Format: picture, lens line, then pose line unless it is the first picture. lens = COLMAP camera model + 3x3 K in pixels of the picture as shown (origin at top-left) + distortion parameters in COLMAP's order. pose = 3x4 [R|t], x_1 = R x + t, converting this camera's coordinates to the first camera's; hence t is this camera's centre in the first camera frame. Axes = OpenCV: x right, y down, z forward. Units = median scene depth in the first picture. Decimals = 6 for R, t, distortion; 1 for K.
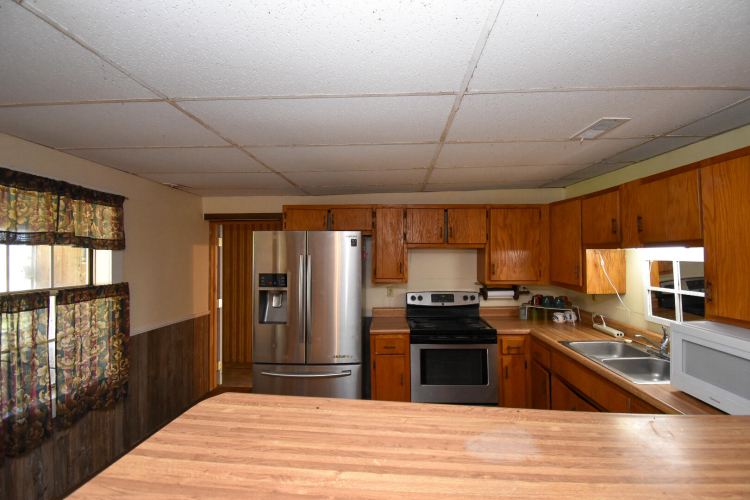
lens RADIAL K [[334.2, 0, 374.8], [0, 334.2, 249.0], [0, 0, 1]] dist [0.000840, -0.014609]
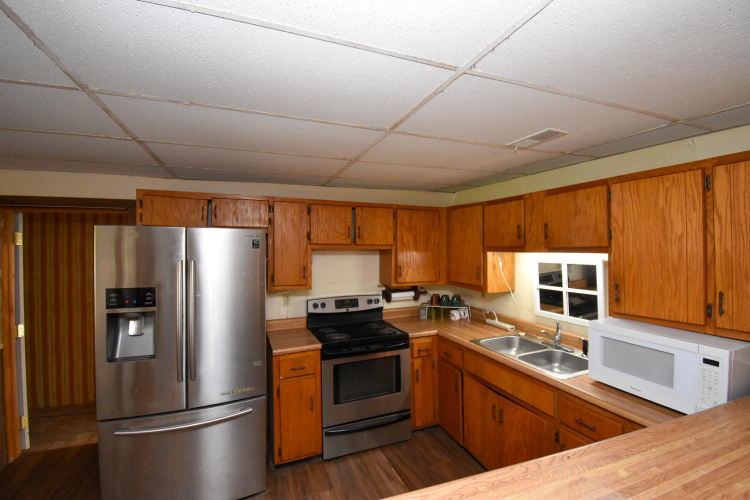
lens RADIAL K [[334.2, 0, 377.4], [0, 334.2, 249.6], [0, 0, 1]] dist [0.000840, -0.014609]
pose [[0.907119, -0.000697, 0.420874, -0.134653], [-0.005642, 0.999889, 0.013815, -0.018199], [-0.420837, -0.014906, 0.907014, 0.165180]]
